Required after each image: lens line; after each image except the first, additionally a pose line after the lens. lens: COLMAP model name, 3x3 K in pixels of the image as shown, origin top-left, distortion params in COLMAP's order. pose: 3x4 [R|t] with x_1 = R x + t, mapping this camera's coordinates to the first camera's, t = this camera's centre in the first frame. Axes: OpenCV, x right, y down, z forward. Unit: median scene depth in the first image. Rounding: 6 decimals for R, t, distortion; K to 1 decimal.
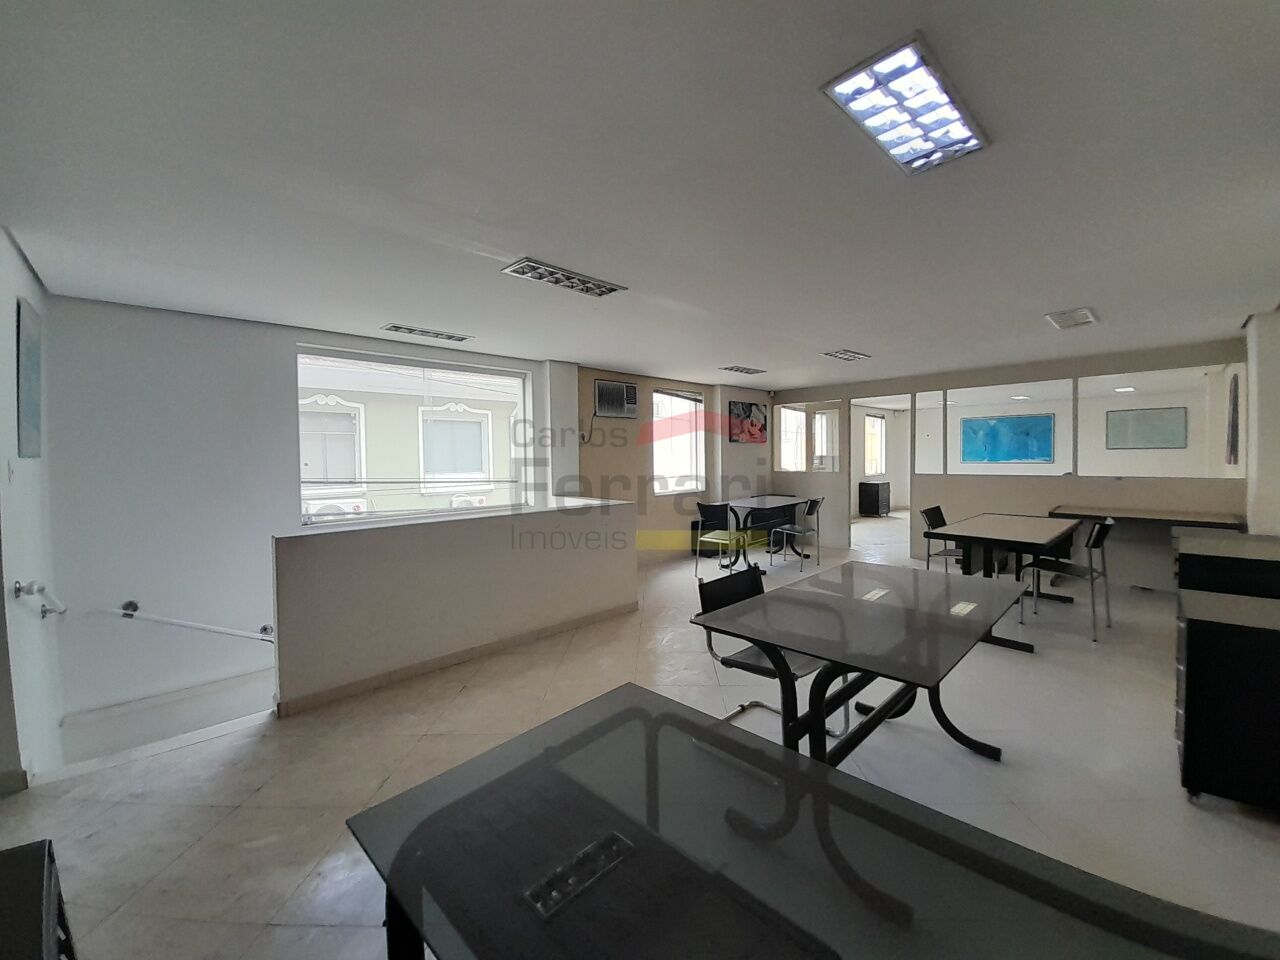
lens RADIAL K [[514.6, 0, 649.9], [0, 514.6, 466.7], [0, 0, 1]] dist [-0.003010, -0.001859]
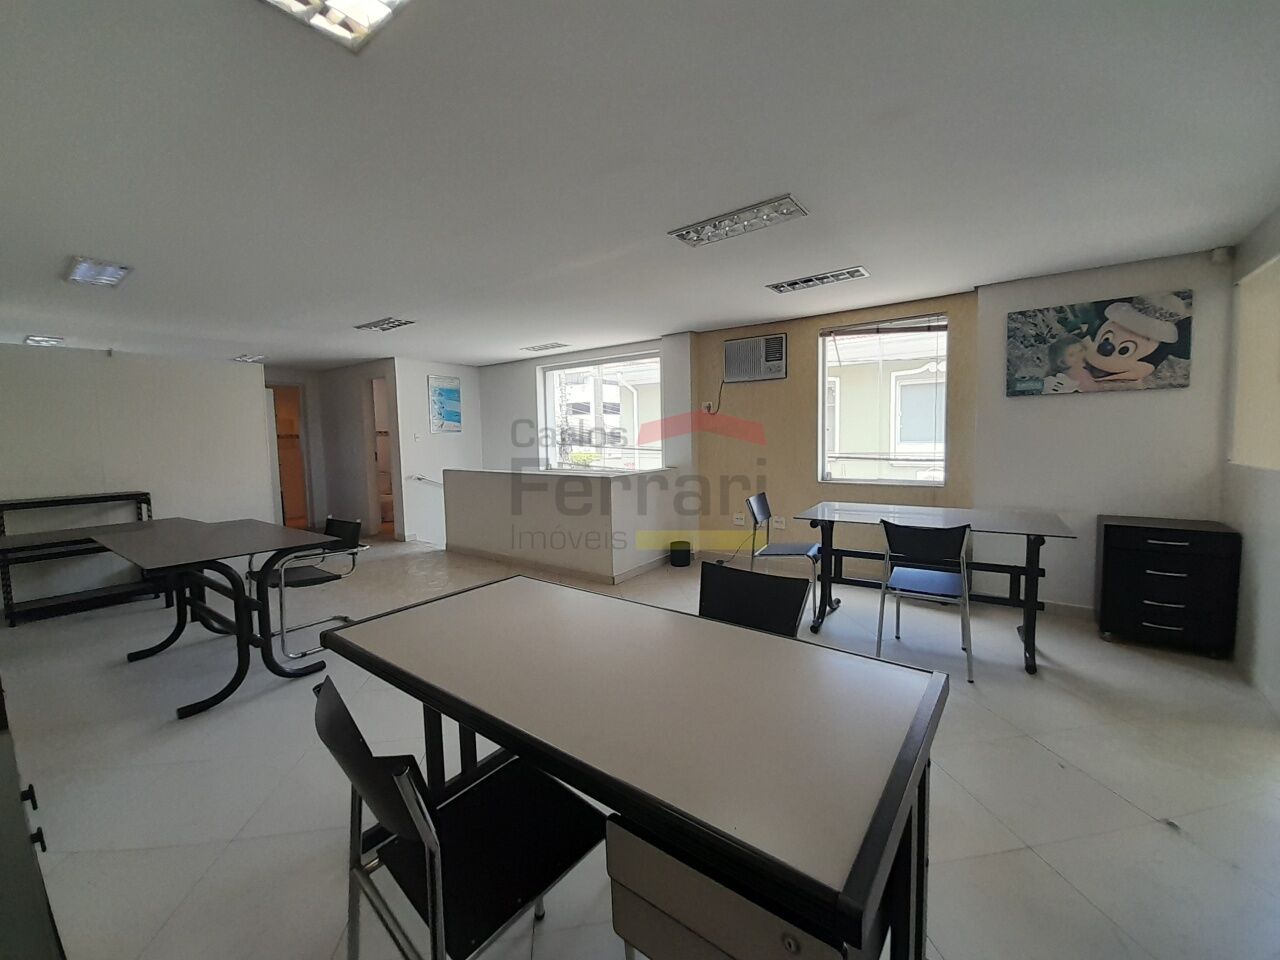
lens RADIAL K [[514.6, 0, 653.4], [0, 514.6, 479.8], [0, 0, 1]] dist [-0.003010, -0.001859]
pose [[0.161726, 0.094572, -0.982294, 0.591739], [-0.005266, 0.995466, 0.094973, -0.012382], [0.986822, -0.010187, 0.161490, 0.569012]]
